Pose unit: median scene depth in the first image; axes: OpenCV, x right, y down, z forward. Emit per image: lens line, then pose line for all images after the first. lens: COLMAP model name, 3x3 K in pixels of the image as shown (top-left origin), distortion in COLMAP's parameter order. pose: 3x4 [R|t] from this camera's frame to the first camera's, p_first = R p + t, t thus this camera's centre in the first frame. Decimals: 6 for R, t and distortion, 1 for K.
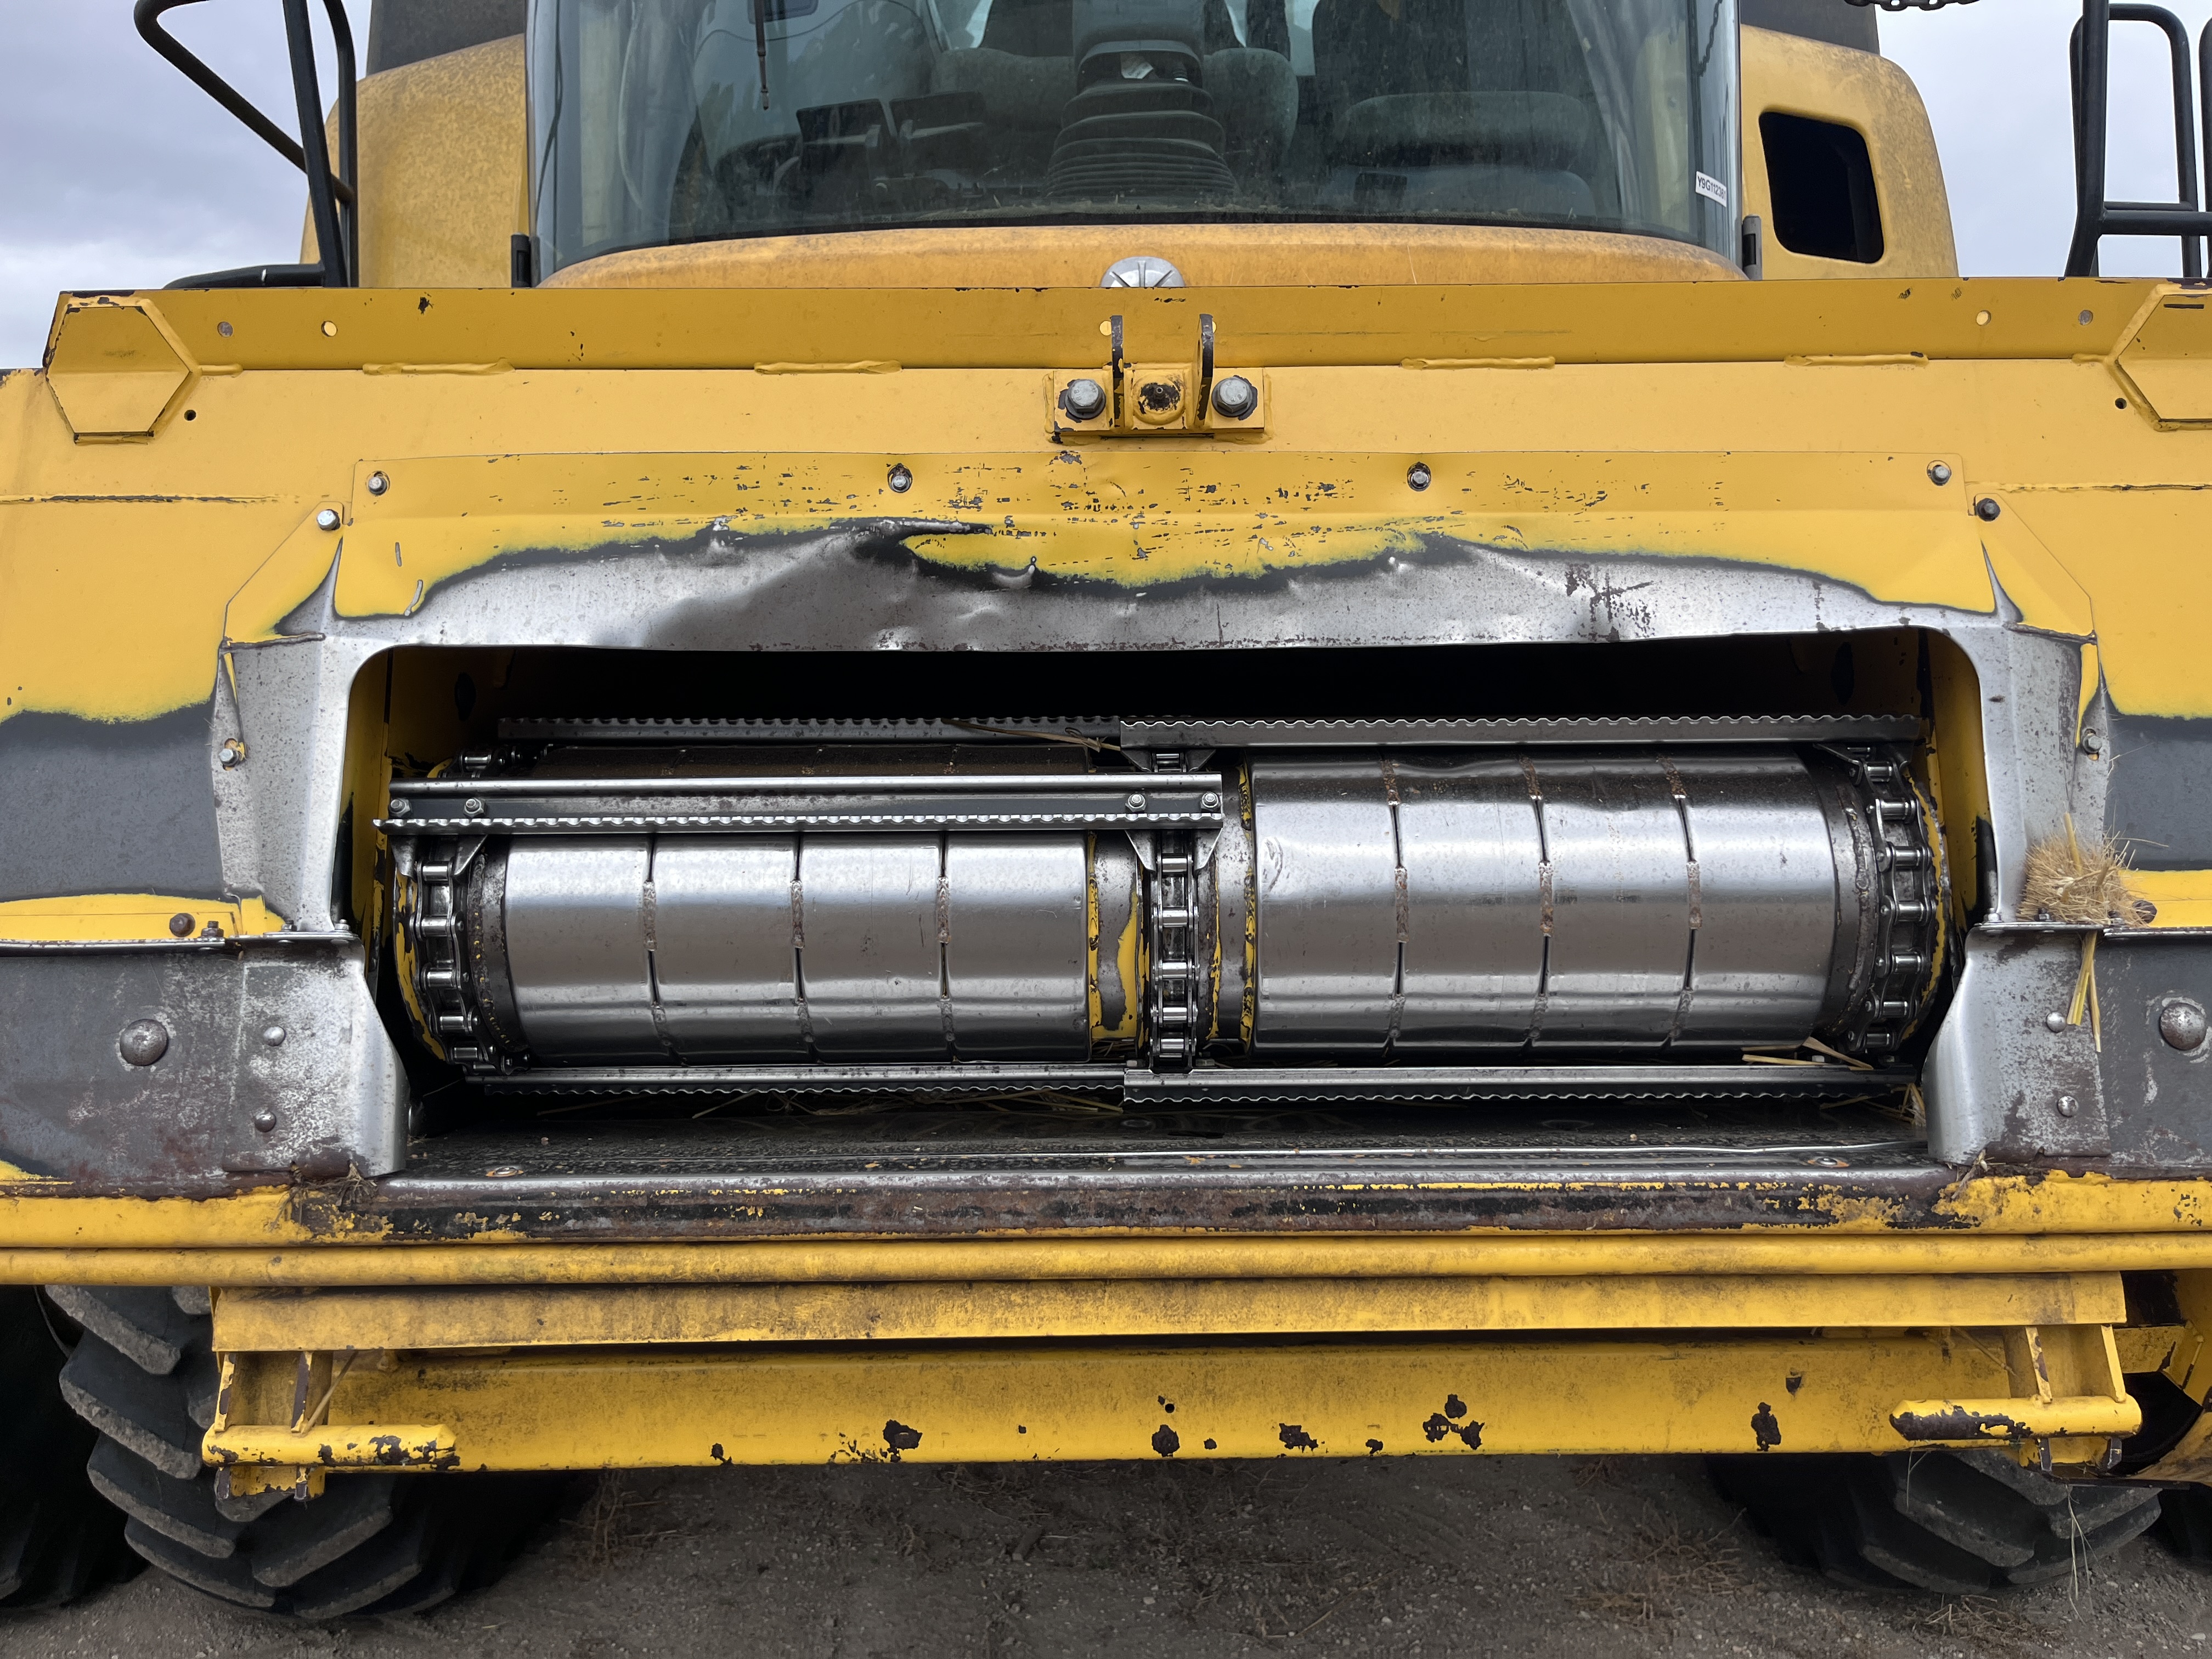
lens RADIAL K [[1696.9, 0, 1115.2], [0, 1696.9, 828.3], [0, 0, 1]] dist [0.029835, -0.009579]
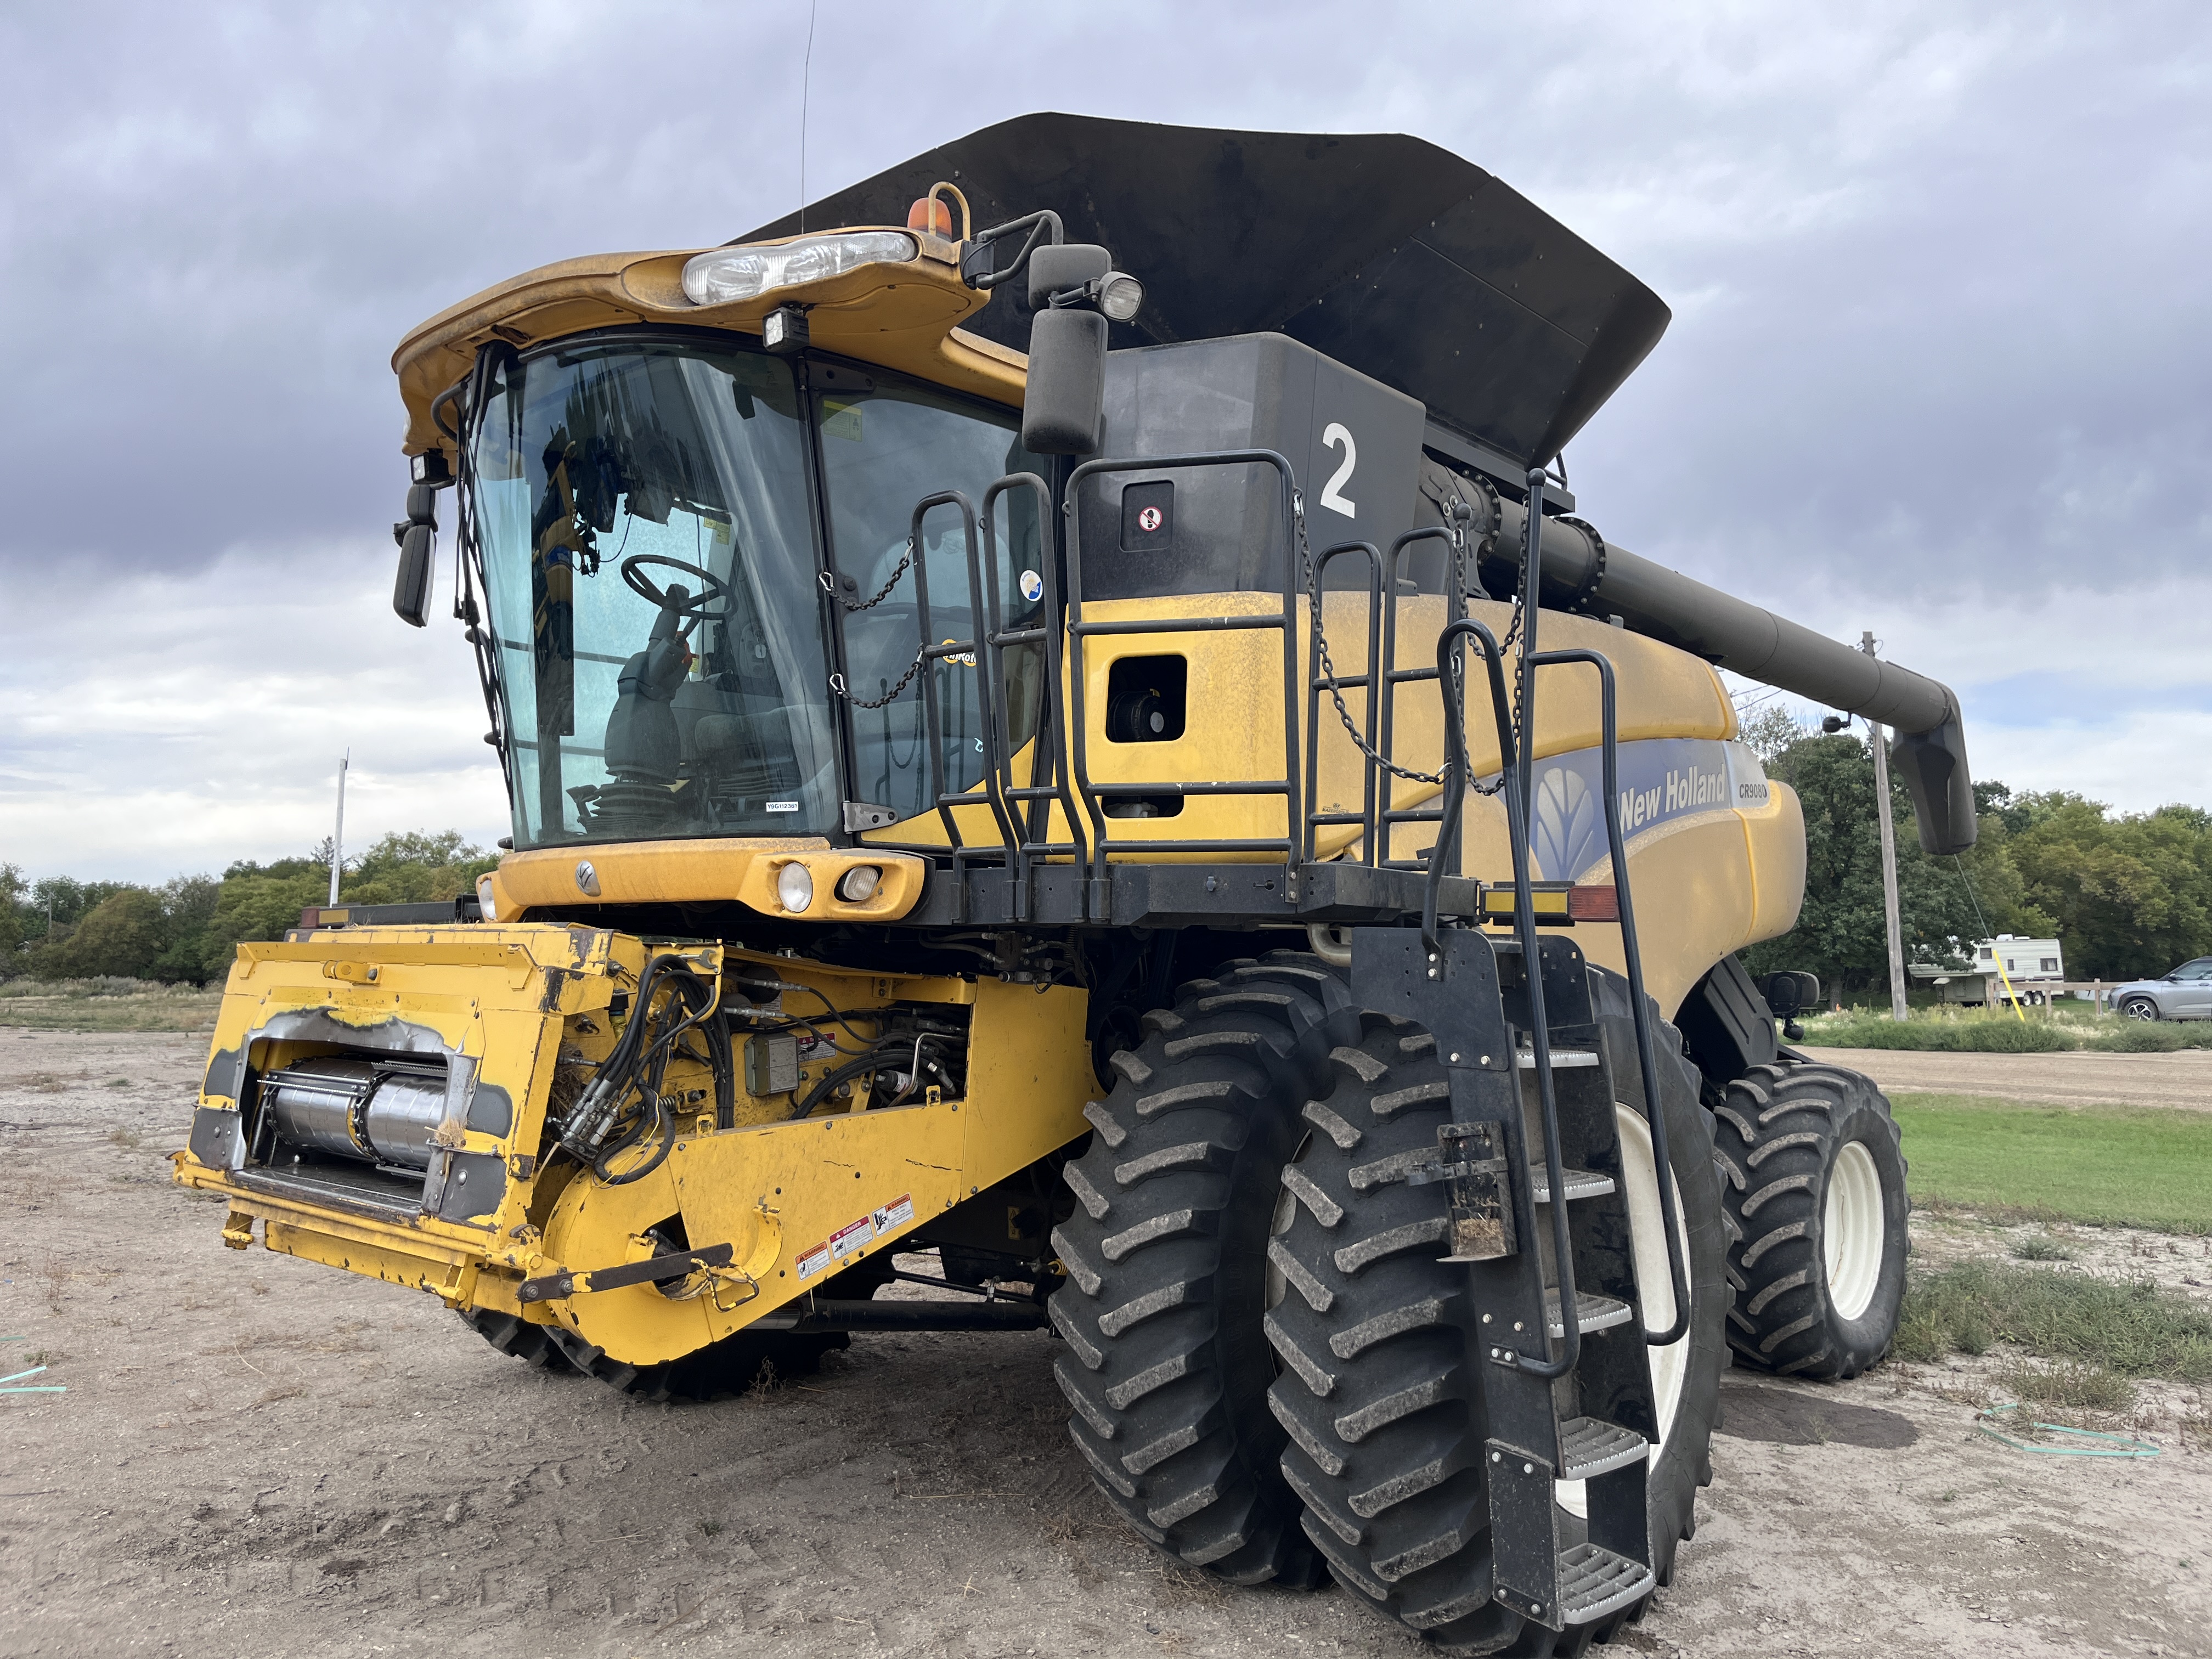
lens RADIAL K [[1696.9, 0, 1115.2], [0, 1696.9, 828.3], [0, 0, 1]] dist [0.029835, -0.009579]
pose [[0.739828, -0.032114, -0.672029, 3.577366], [-0.004612, 0.998595, -0.052797, -0.373434], [0.672780, 0.042160, 0.738640, -0.596769]]
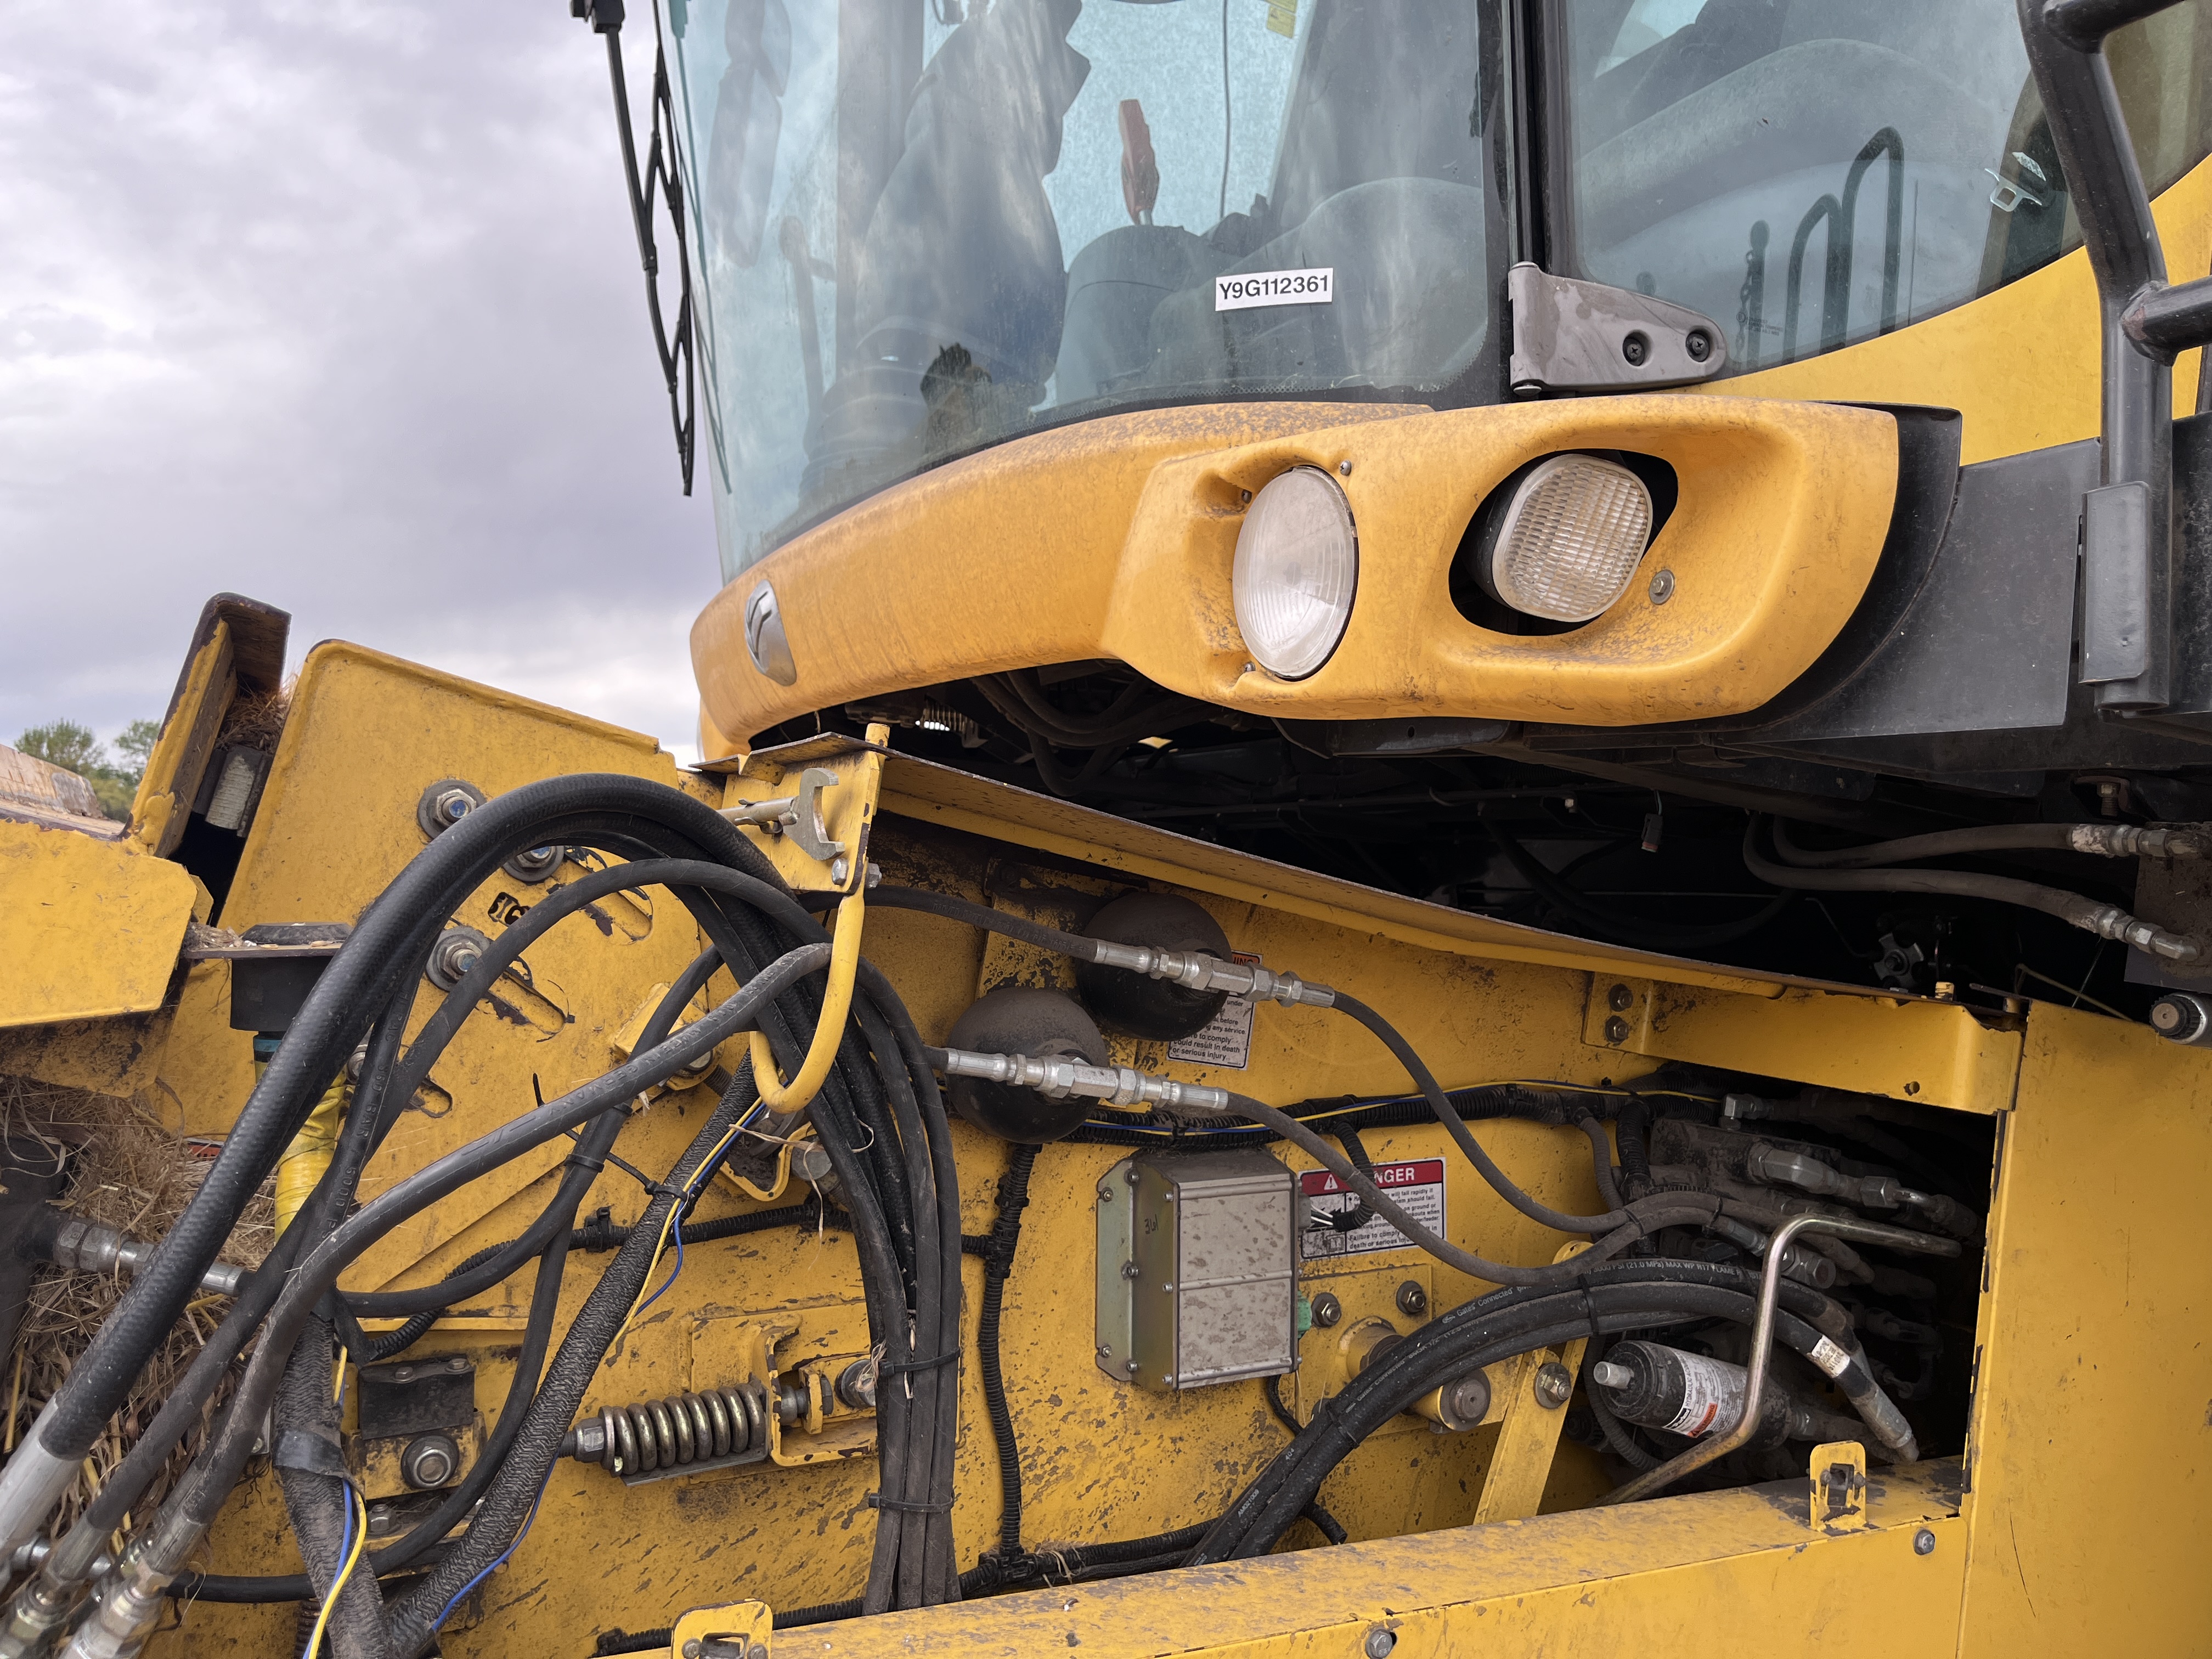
lens RADIAL K [[1696.9, 0, 1115.2], [0, 1696.9, 828.3], [0, 0, 1]] dist [0.029835, -0.009579]
pose [[0.431719, -0.009013, -0.901963, 1.394040], [-0.066989, 0.996868, -0.042025, -0.262982], [0.899517, 0.078565, 0.429763, 1.168157]]
